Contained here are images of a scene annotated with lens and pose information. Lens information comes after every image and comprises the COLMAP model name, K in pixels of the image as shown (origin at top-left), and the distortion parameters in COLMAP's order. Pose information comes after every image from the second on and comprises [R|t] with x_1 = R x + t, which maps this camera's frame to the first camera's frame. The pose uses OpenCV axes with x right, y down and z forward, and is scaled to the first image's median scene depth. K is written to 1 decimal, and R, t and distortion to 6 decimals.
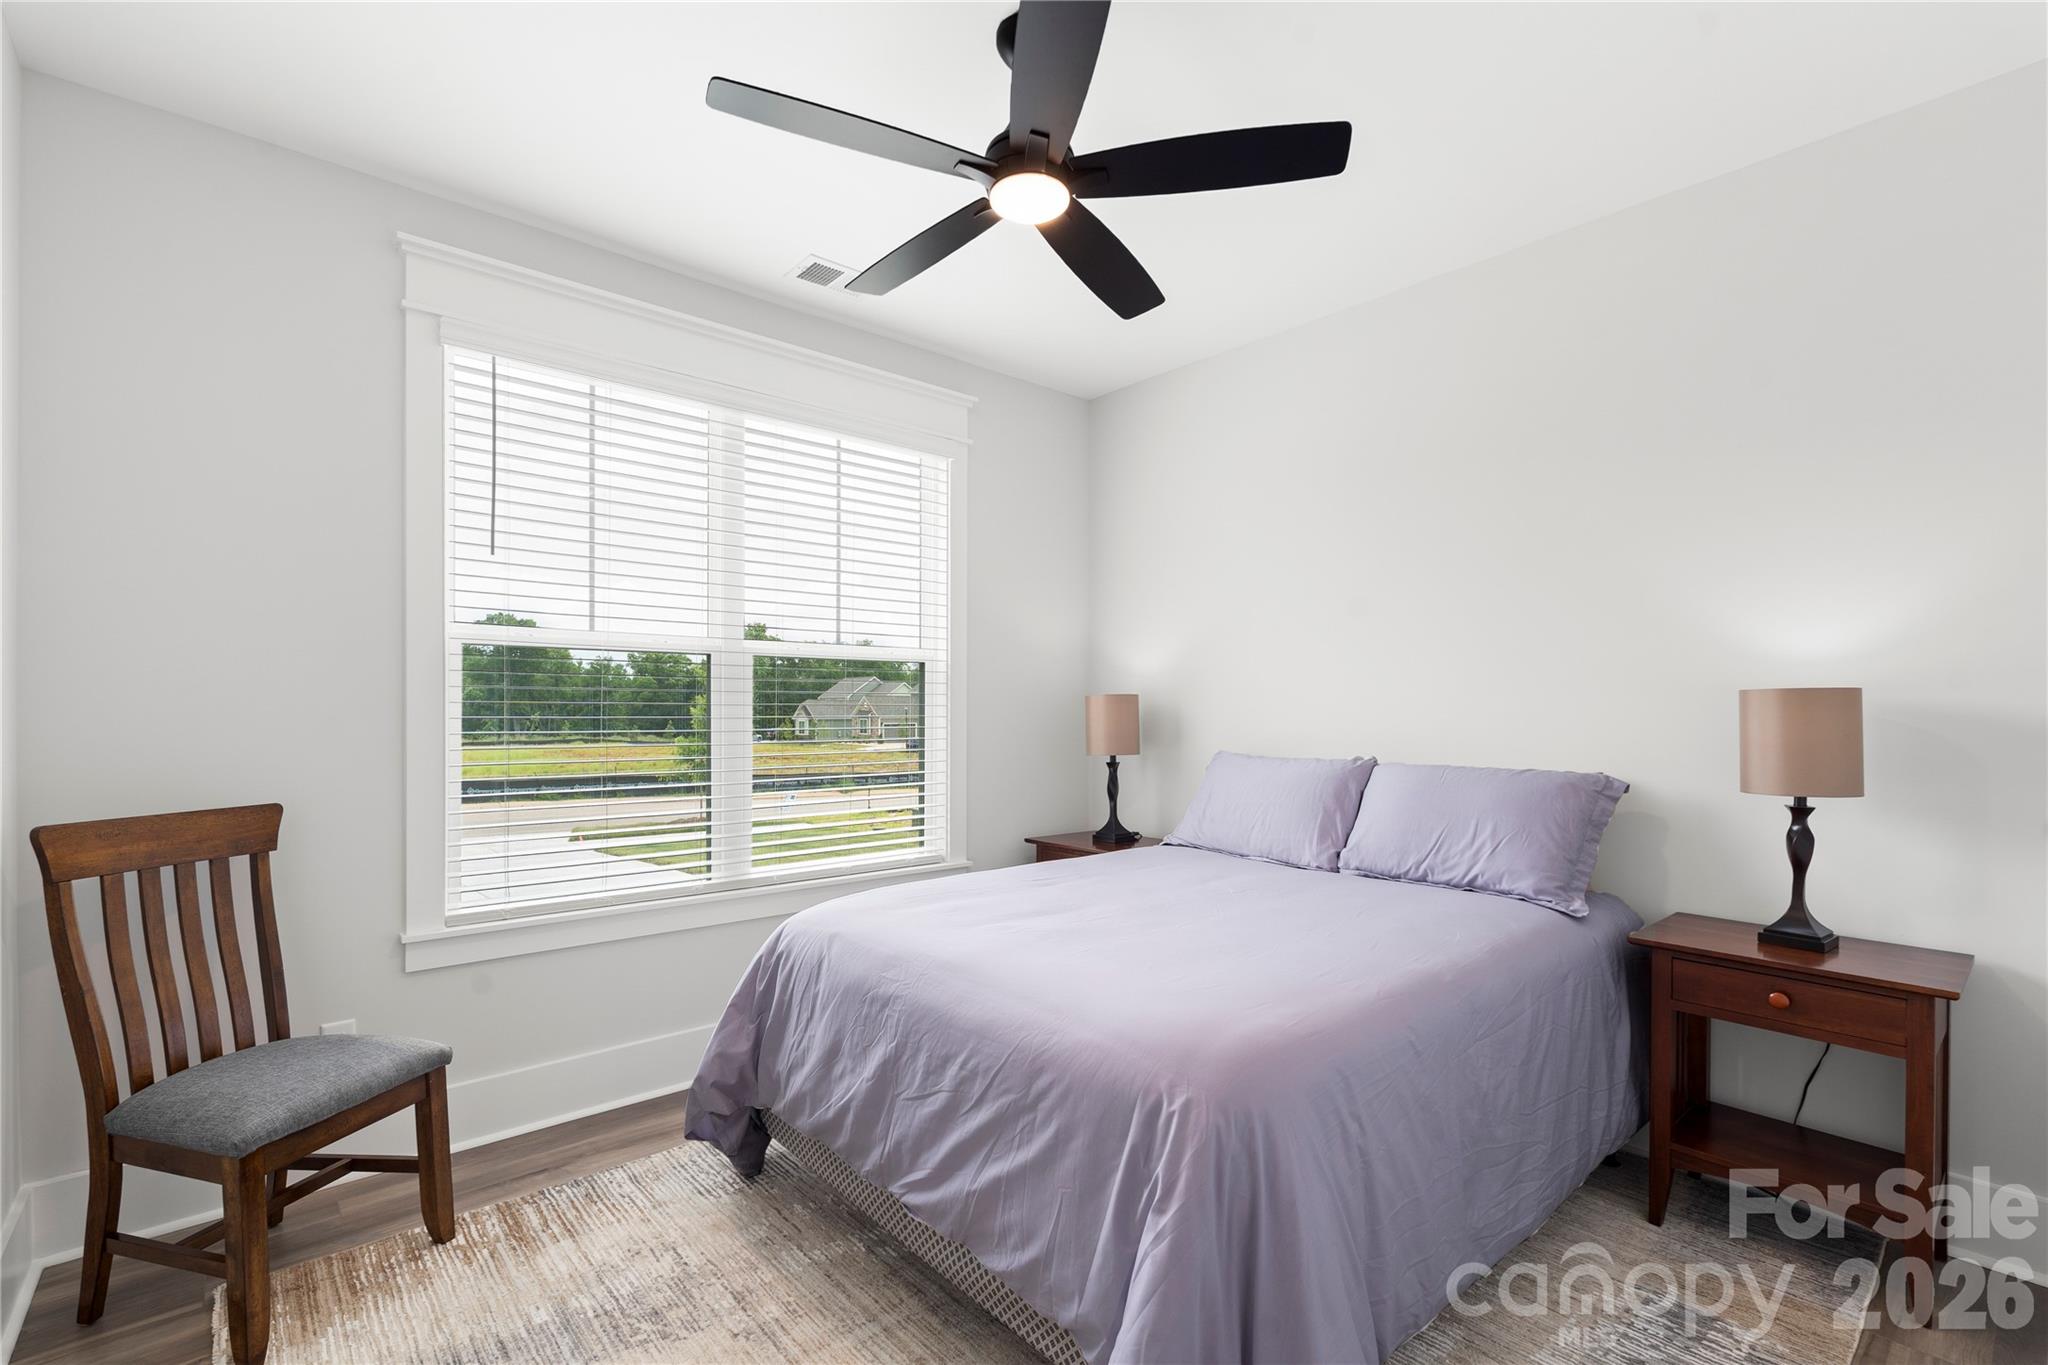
lens RADIAL K [[935.9, 0, 1057.0], [0, 935.9, 716.2], [0, 0, 1]] dist [-0.016340, -0.000012]
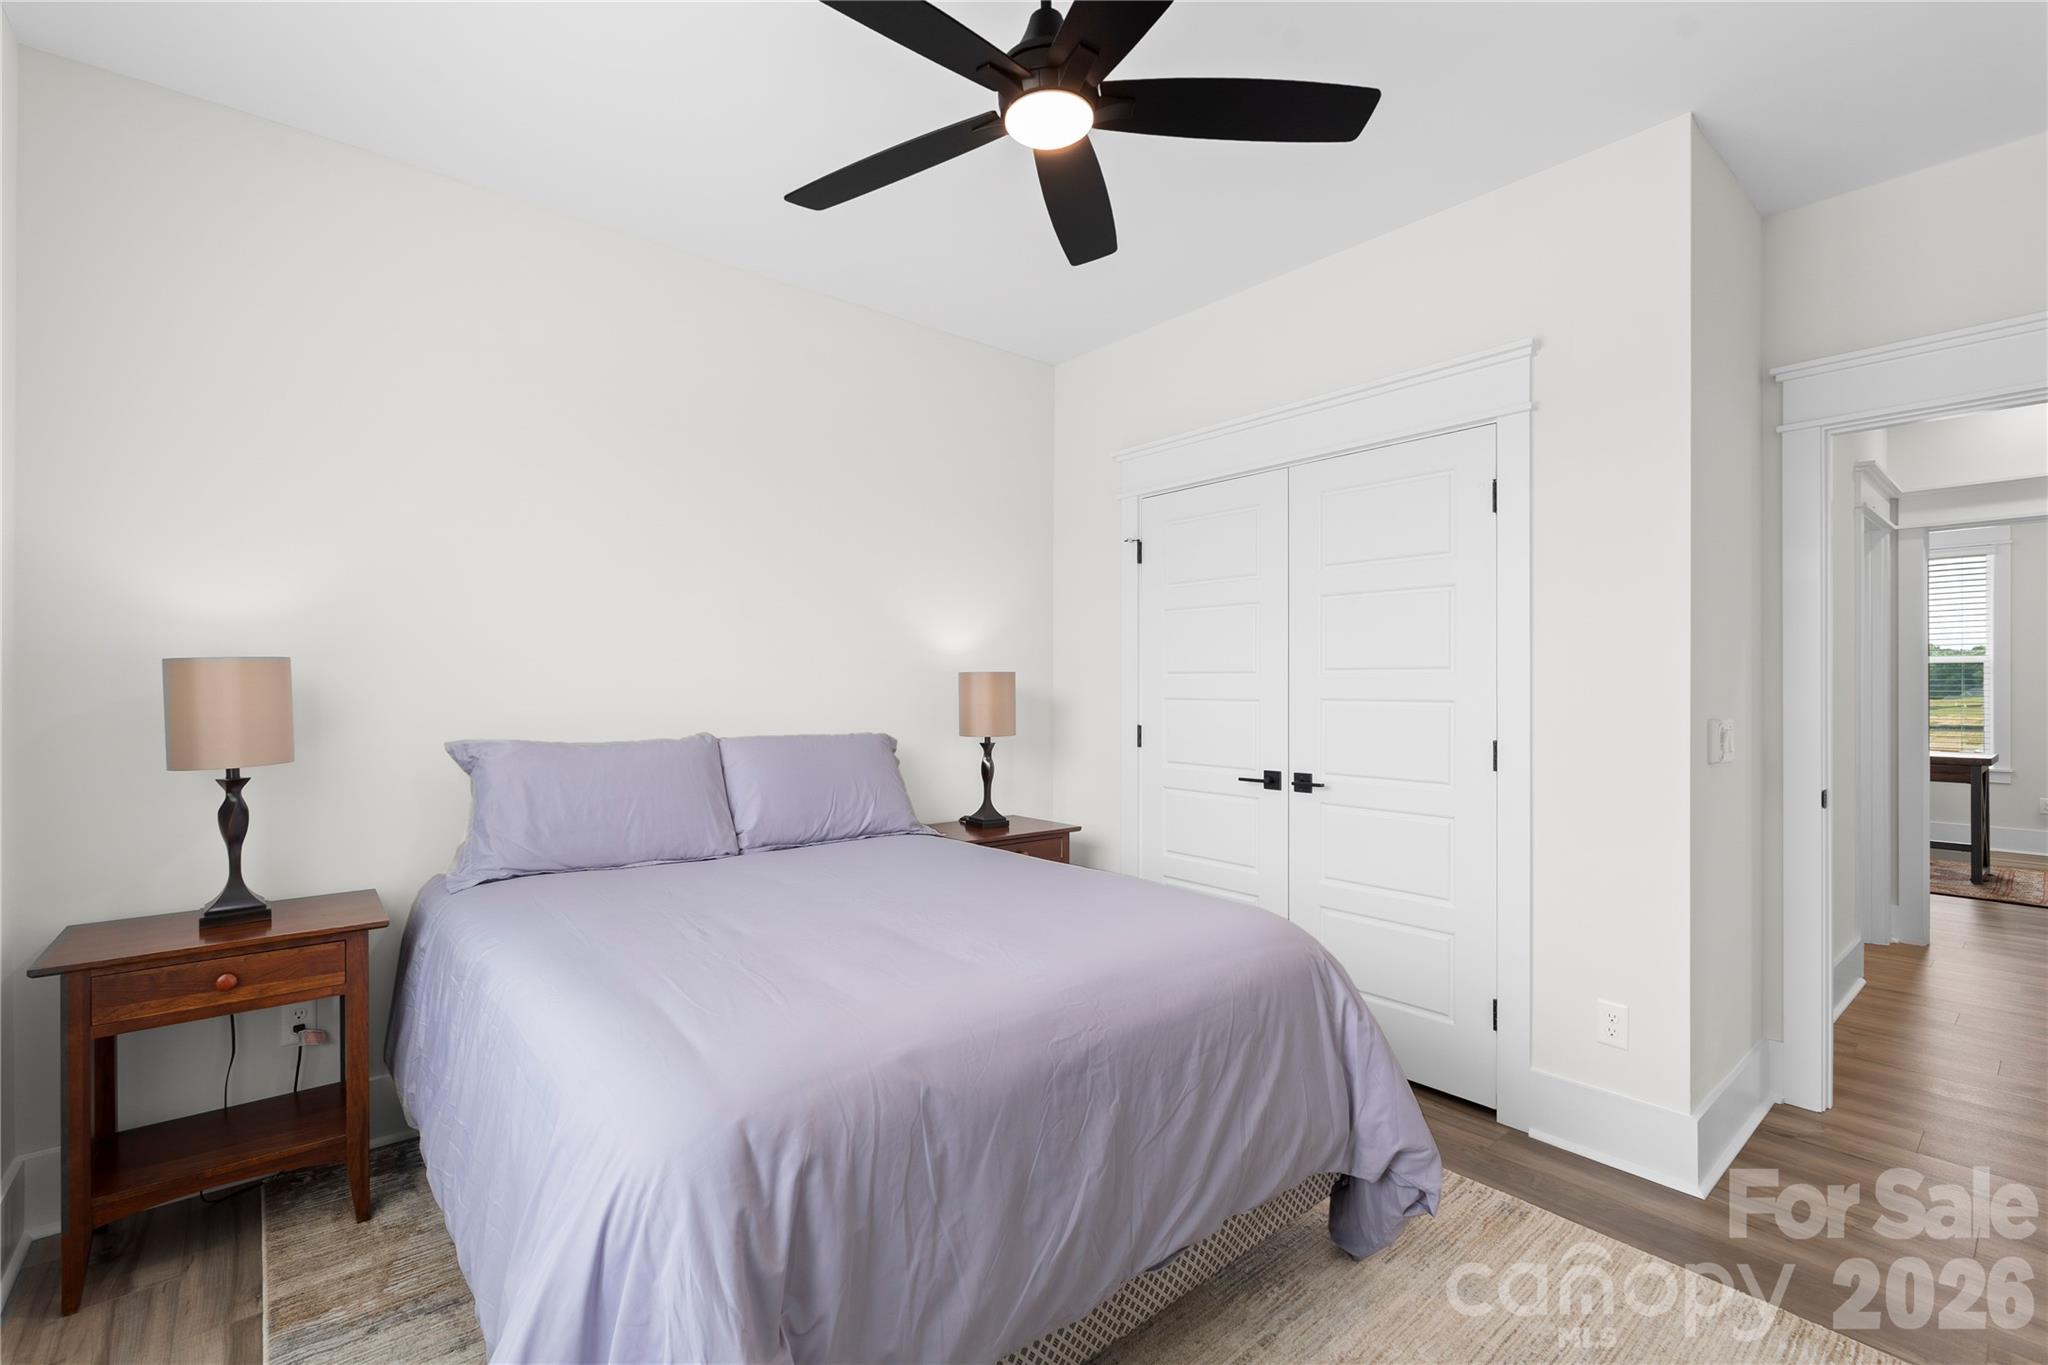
lens RADIAL K [[905.4, 0, 1032.1], [0, 905.4, 686.2], [0, 0, 1]] dist [-0.001802, 0.000228]
pose [[0.011083, -0.005911, 0.999921, -0.694391], [0.003258, 0.999977, 0.005875, -0.011526], [-0.999933, 0.003192, 0.011102, 0.764459]]
